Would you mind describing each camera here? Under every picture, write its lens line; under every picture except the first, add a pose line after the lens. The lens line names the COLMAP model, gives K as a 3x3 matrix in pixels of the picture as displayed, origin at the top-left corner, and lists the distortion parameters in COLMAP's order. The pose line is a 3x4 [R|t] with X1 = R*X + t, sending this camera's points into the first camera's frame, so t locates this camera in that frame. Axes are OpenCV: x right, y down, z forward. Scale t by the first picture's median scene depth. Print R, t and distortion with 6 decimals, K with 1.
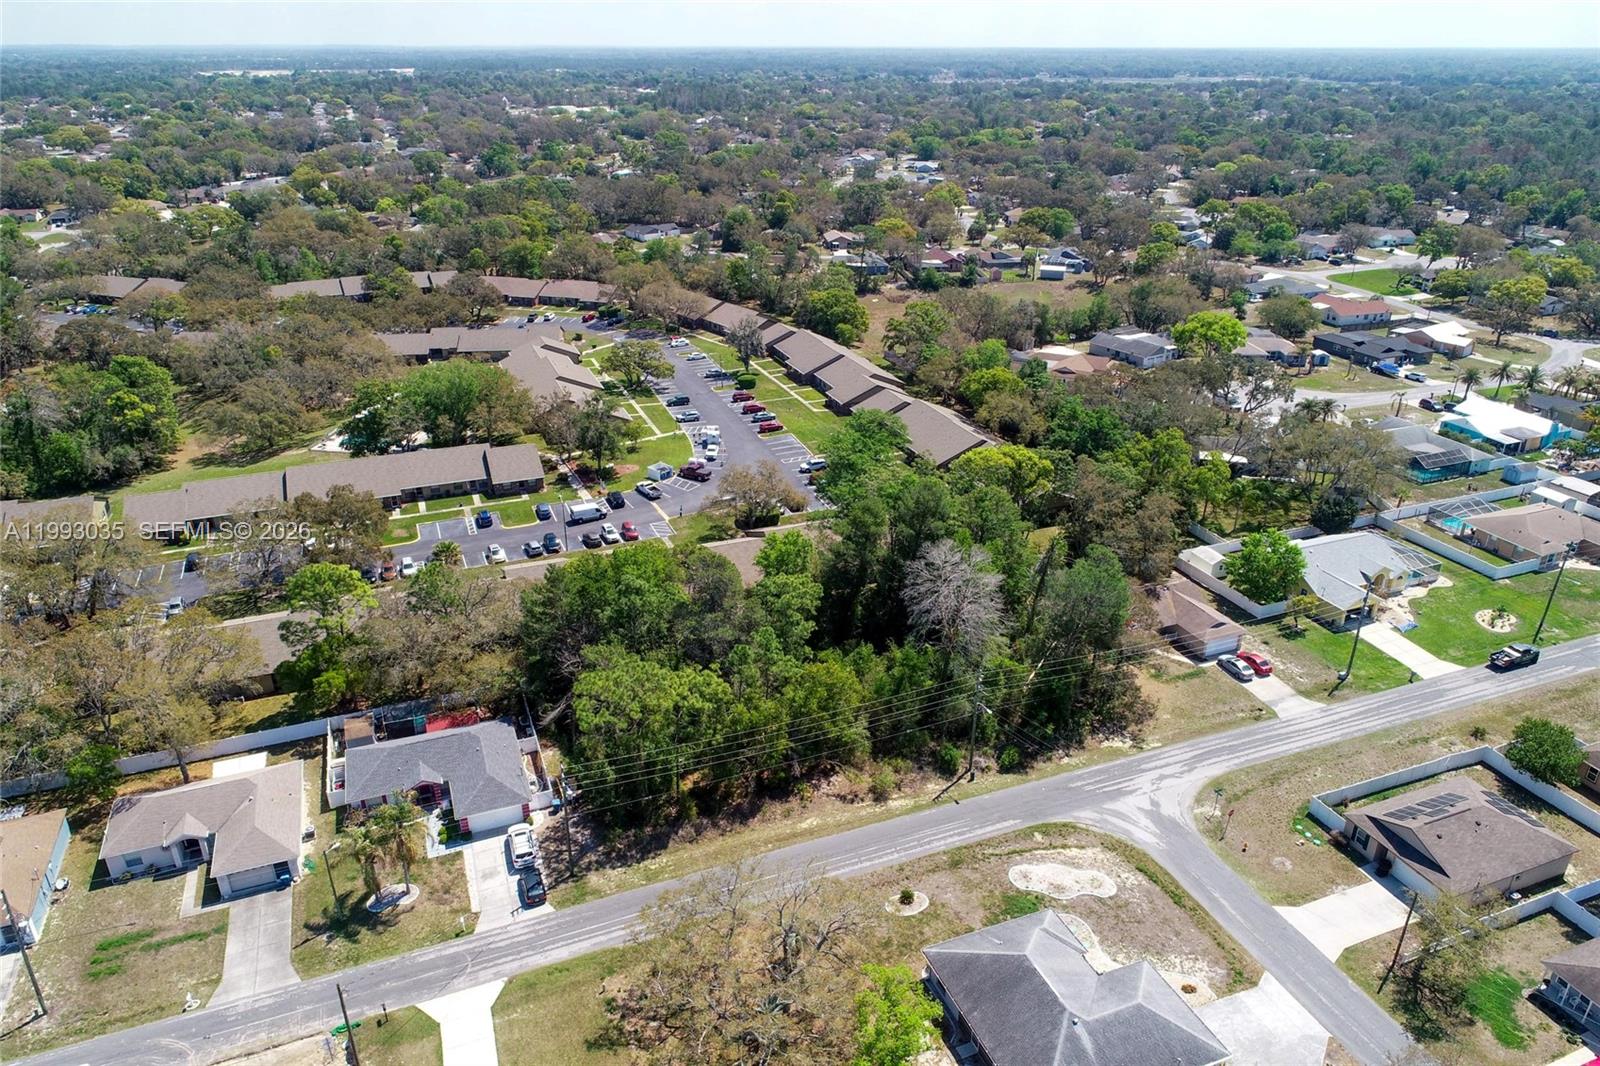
lens RADIAL K [[1074.2, 0, 800.0], [0, 1074.2, 533.0], [0, 0, 1]] dist [0.000042, -0.000818]
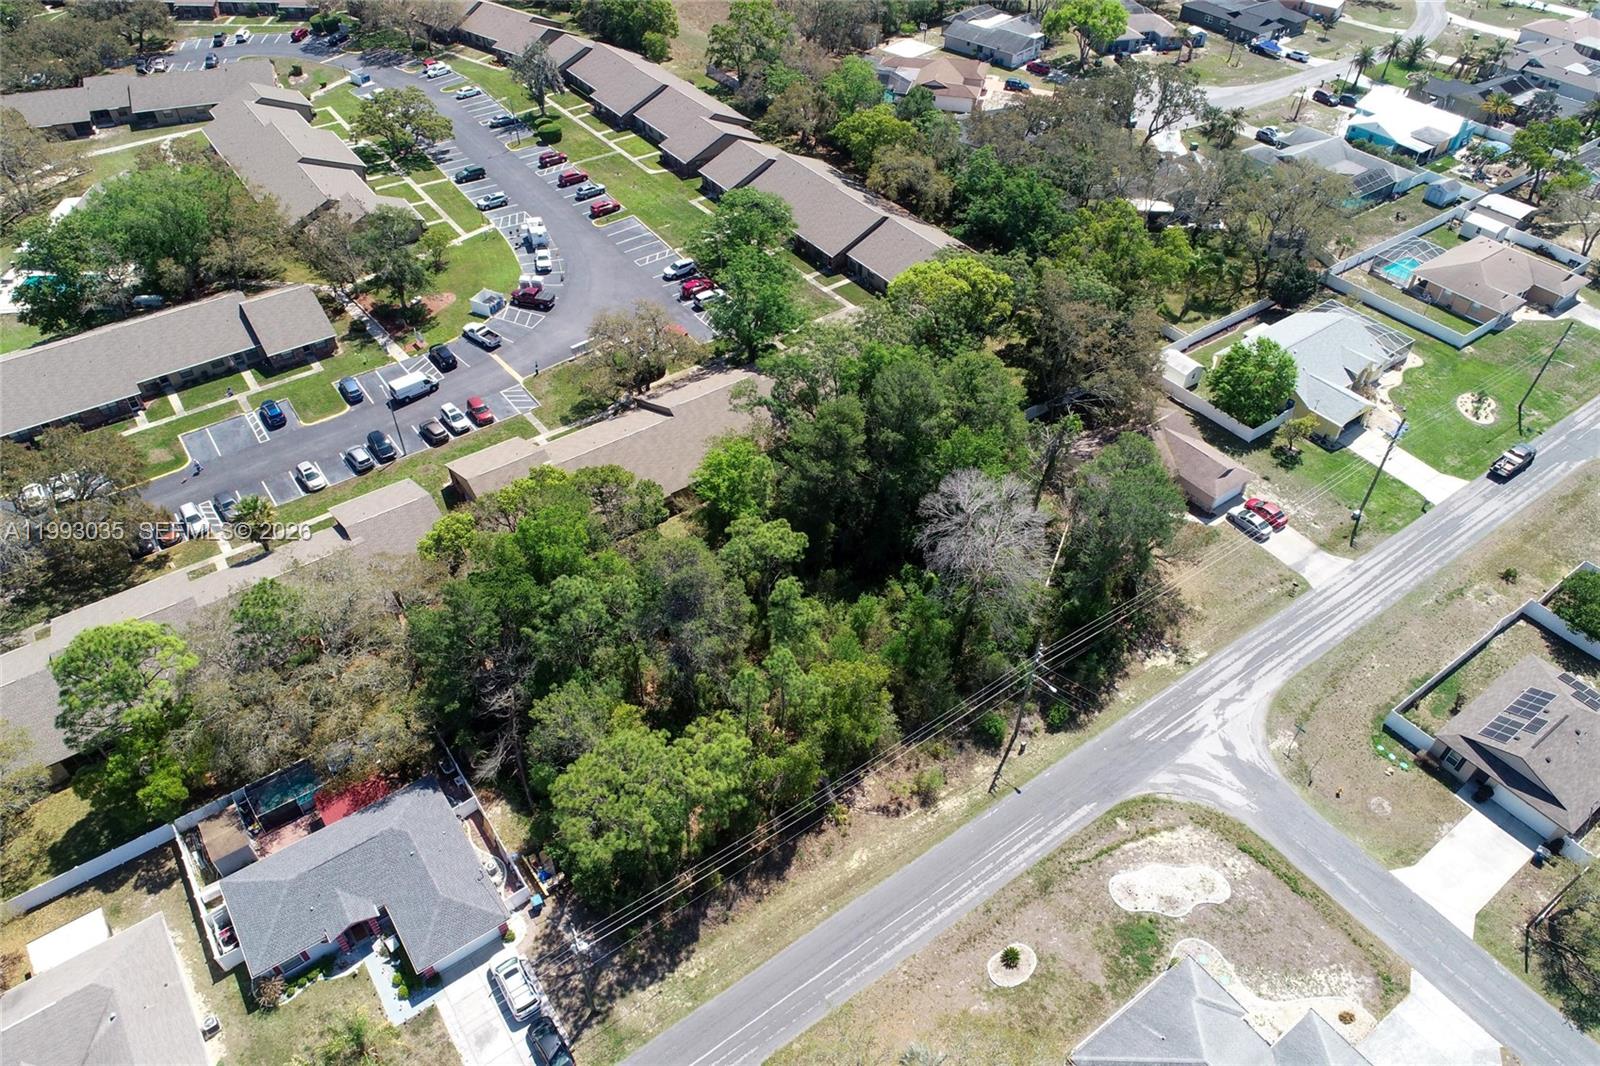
lens RADIAL K [[1074.2, 0, 800.0], [0, 1074.2, 533.0], [0, 0, 1]] dist [0.000042, -0.000818]
pose [[0.969591, -0.160871, 0.184428, -0.130294], [0.094386, 0.941102, 0.324682, -0.209896], [-0.225798, -0.297402, 0.927668, 0.290323]]
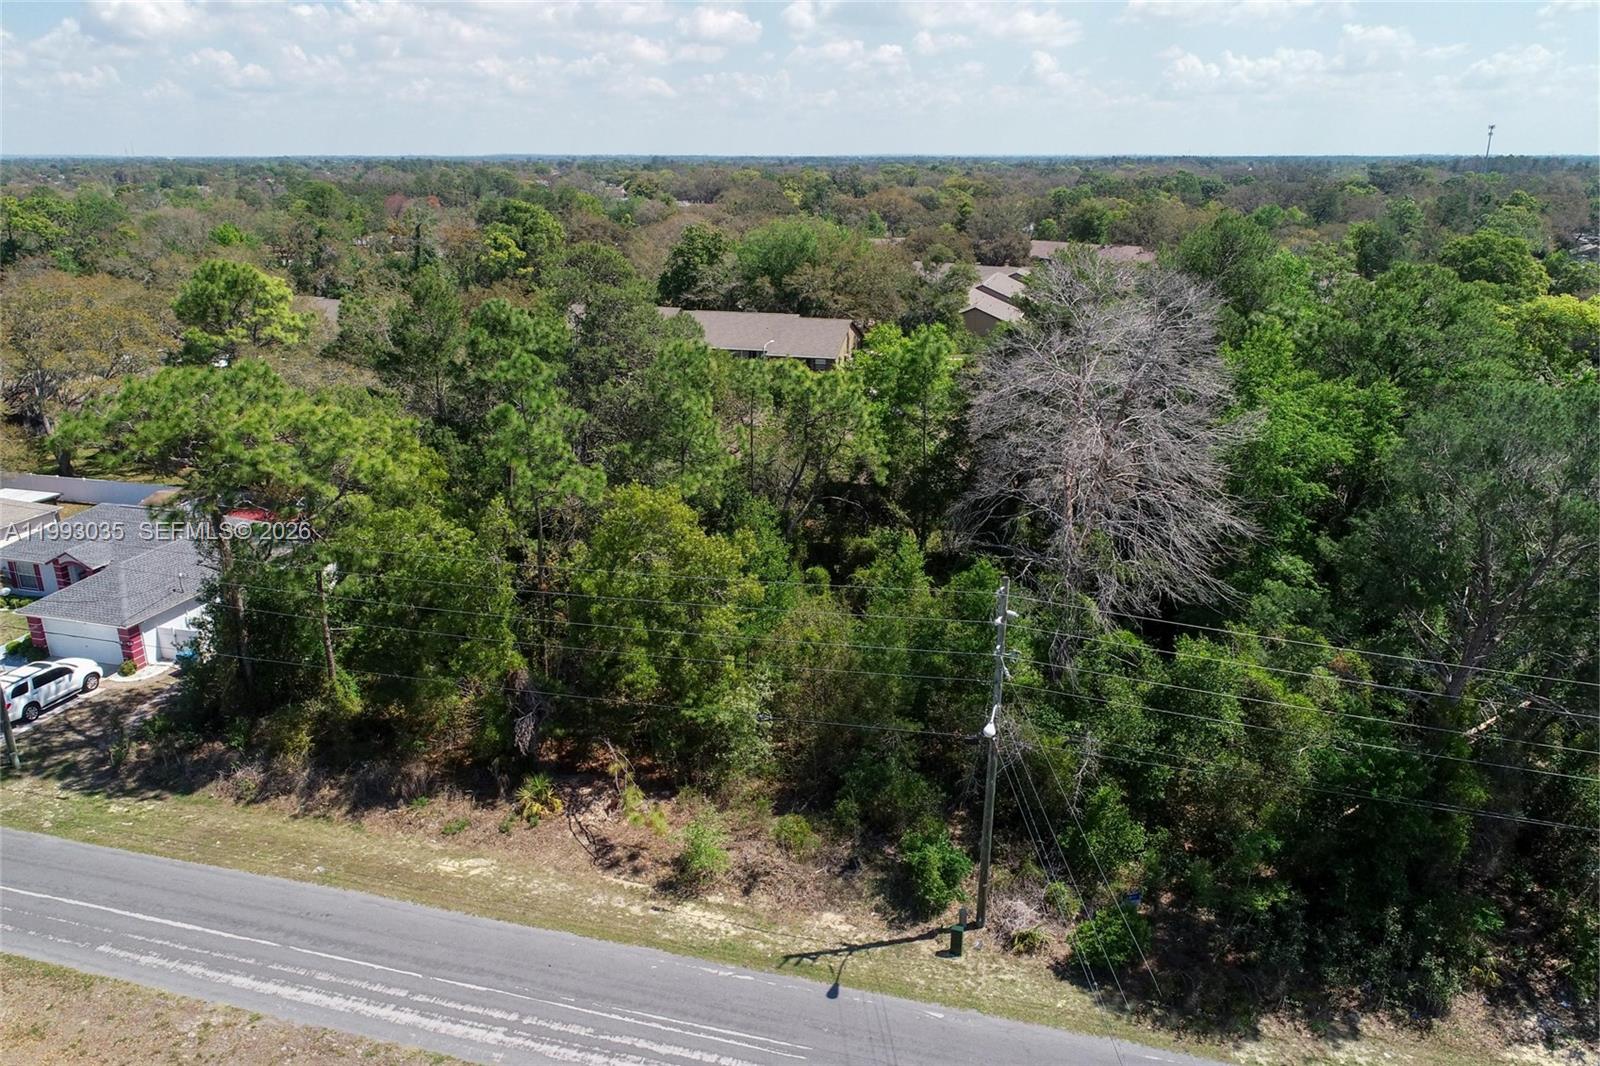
lens RADIAL K [[1128.2, 0, 800.0], [0, 1128.2, 533.0], [0, 0, 1]] dist [-0.000891, 0.000675]
pose [[0.796893, 0.190980, -0.573139, 0.274884], [-0.250097, 0.967892, -0.025217, 0.123149], [0.549921, 0.163436, 0.819070, 0.646588]]
